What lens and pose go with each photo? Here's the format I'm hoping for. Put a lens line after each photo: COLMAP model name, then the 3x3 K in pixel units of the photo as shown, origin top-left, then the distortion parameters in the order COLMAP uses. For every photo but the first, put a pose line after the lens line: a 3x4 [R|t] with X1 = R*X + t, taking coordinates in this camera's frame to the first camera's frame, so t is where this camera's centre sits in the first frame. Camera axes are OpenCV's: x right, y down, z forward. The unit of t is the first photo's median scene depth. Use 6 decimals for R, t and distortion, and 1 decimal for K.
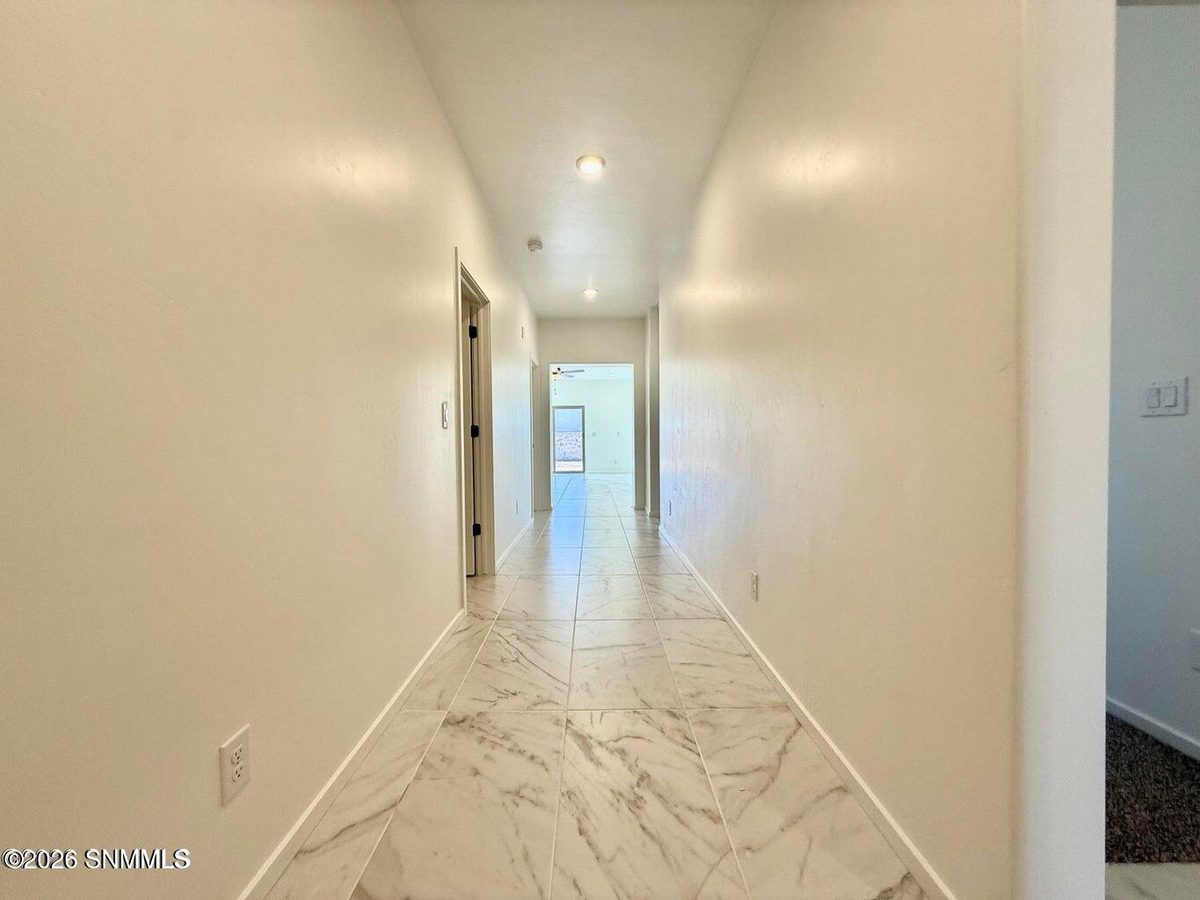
lens RADIAL K [[483.5, 0, 590.5], [0, 483.5, 449.7], [0, 0, 1]] dist [0.000199, 0.000108]
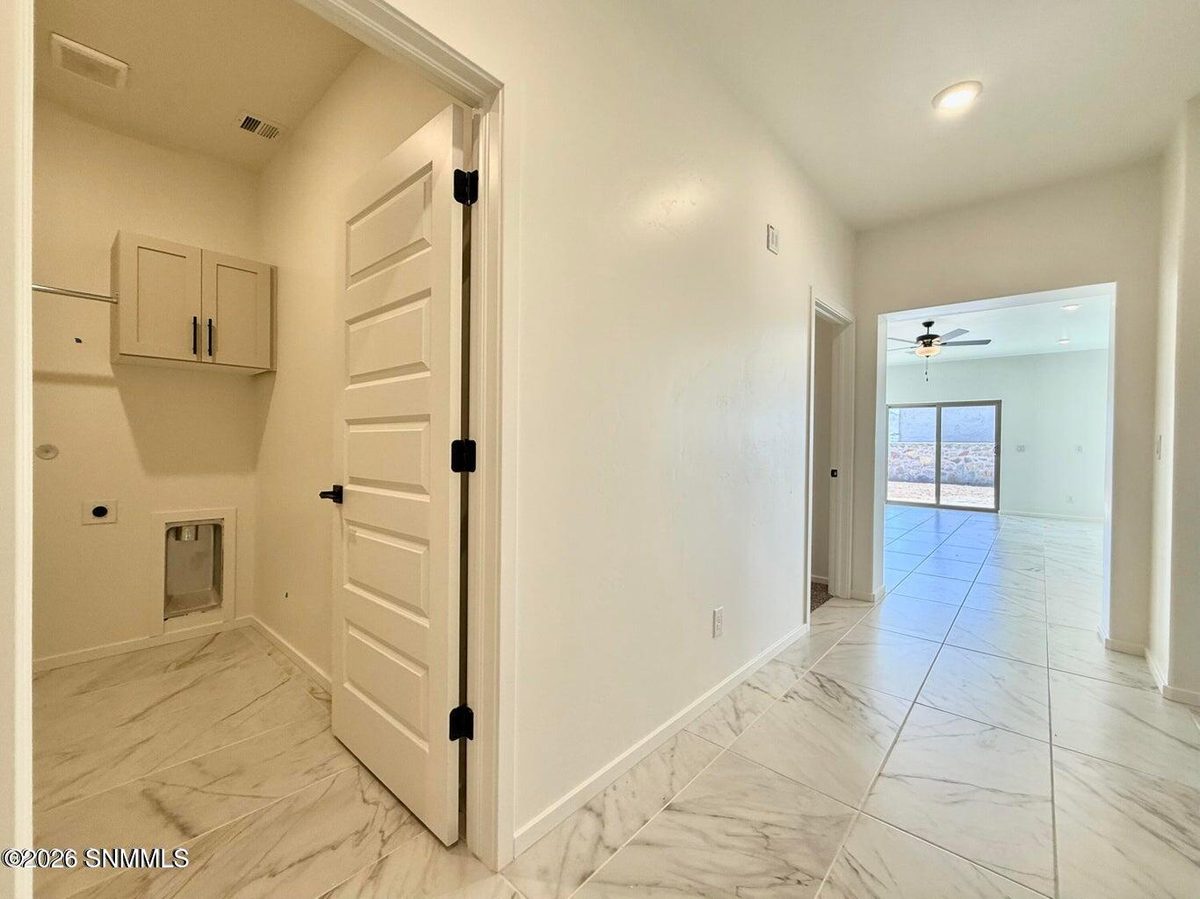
lens RADIAL K [[490.1, 0, 600.0], [0, 490.1, 449.5], [0, 0, 1]] dist [-0.000358, -0.000172]
pose [[0.744301, 0.026441, -0.667320, 0.138243], [-0.034963, 0.999388, 0.000601, -0.074792], [0.666928, 0.022884, 0.744771, 1.270945]]
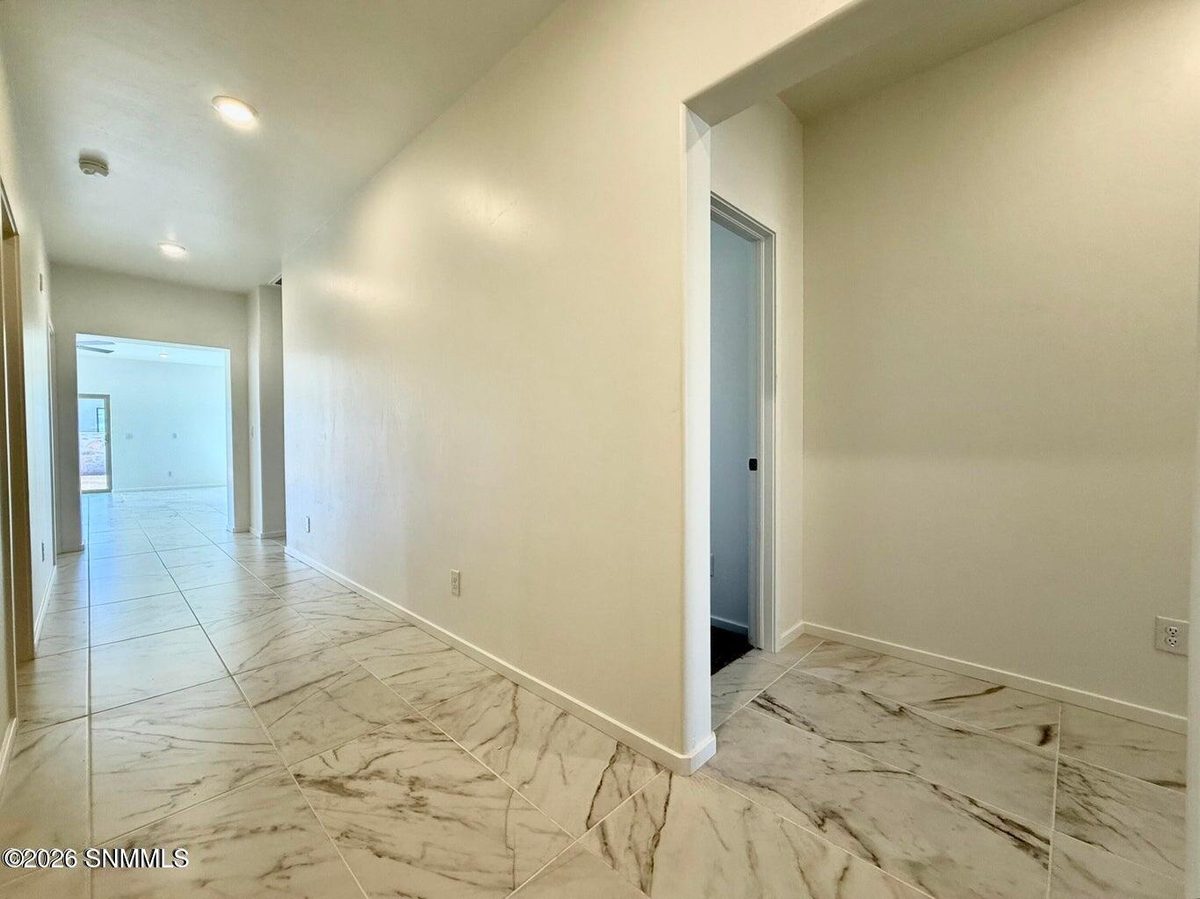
lens RADIAL K [[501.4, 0, 600.0], [0, 501.4, 449.5], [0, 0, 1]] dist [0.000133, -0.000155]
pose [[0.694098, -0.012702, 0.719768, -0.249356], [0.016005, 0.999869, 0.002211, -0.016533], [-0.719702, 0.009986, 0.694211, -0.022113]]
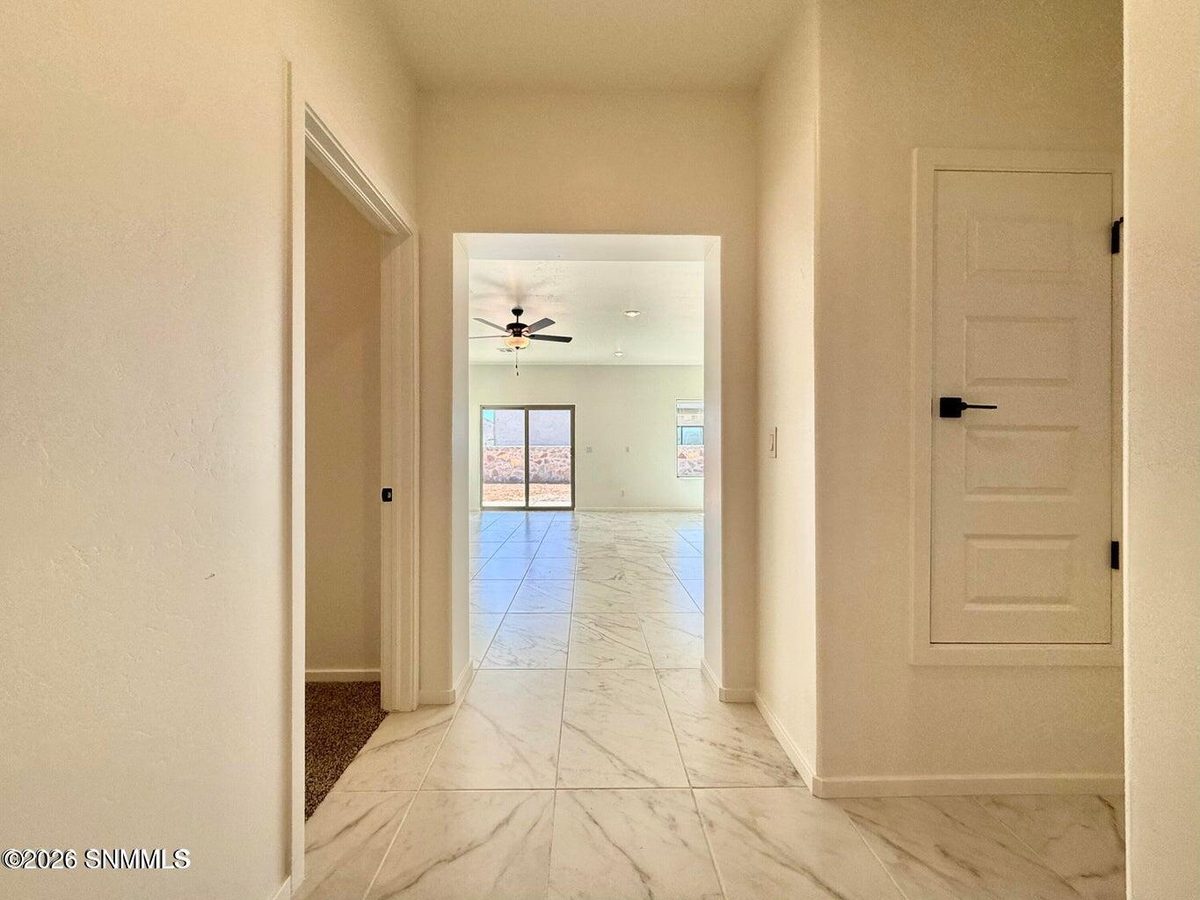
lens RADIAL K [[483.5, 0, 590.5], [0, 483.5, 449.7], [0, 0, 1]] dist [0.000199, 0.000108]
pose [[0.999885, 0.009530, 0.011768, 0.007291], [-0.009212, 0.999599, -0.026764, -0.085829], [-0.012019, 0.026652, 0.999573, 2.074509]]
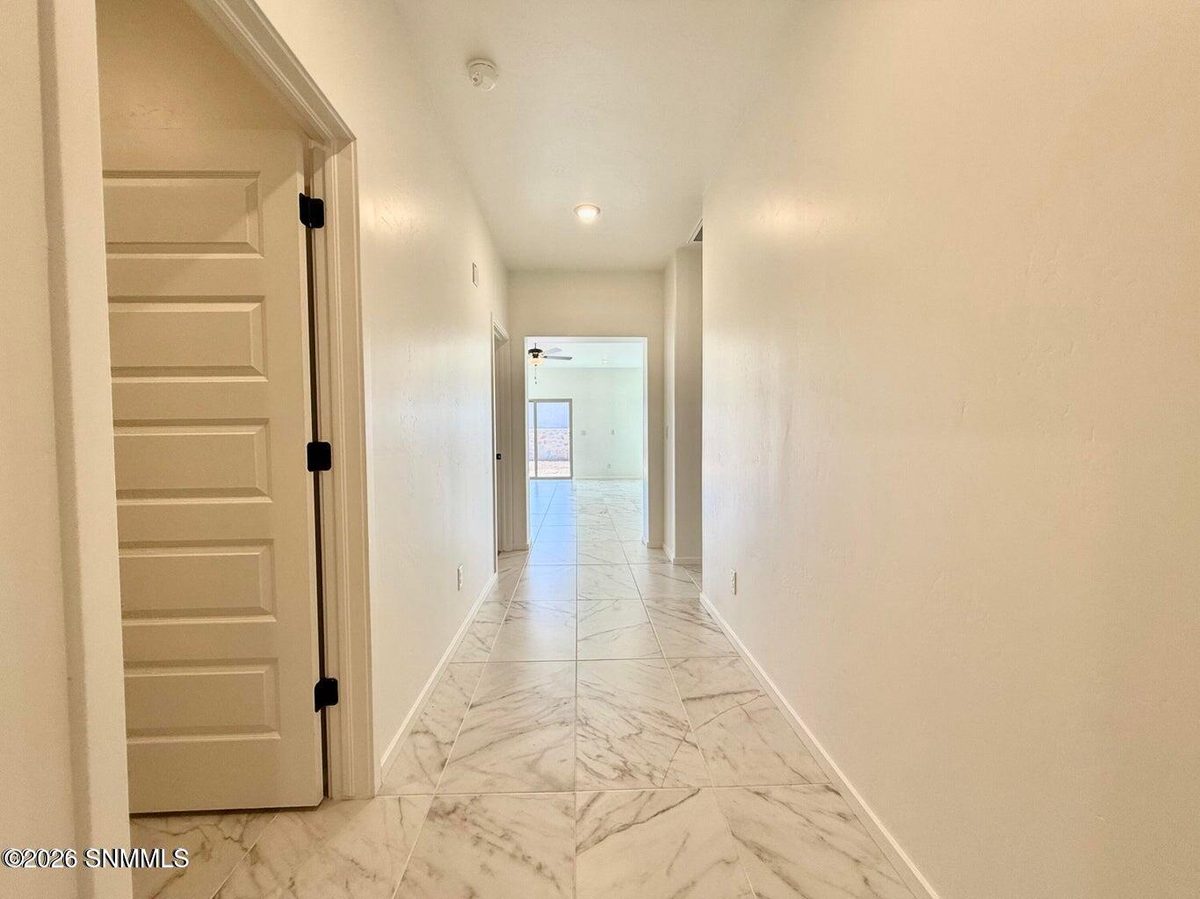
lens RADIAL K [[483.5, 0, 590.5], [0, 483.5, 449.2], [0, 0, 1]] dist [0.000199, 0.000108]
pose [[0.999553, 0.000679, 0.029890, -0.035032], [-0.001034, 0.999929, 0.011856, -0.078536], [-0.029879, -0.011882, 0.999483, 0.937014]]
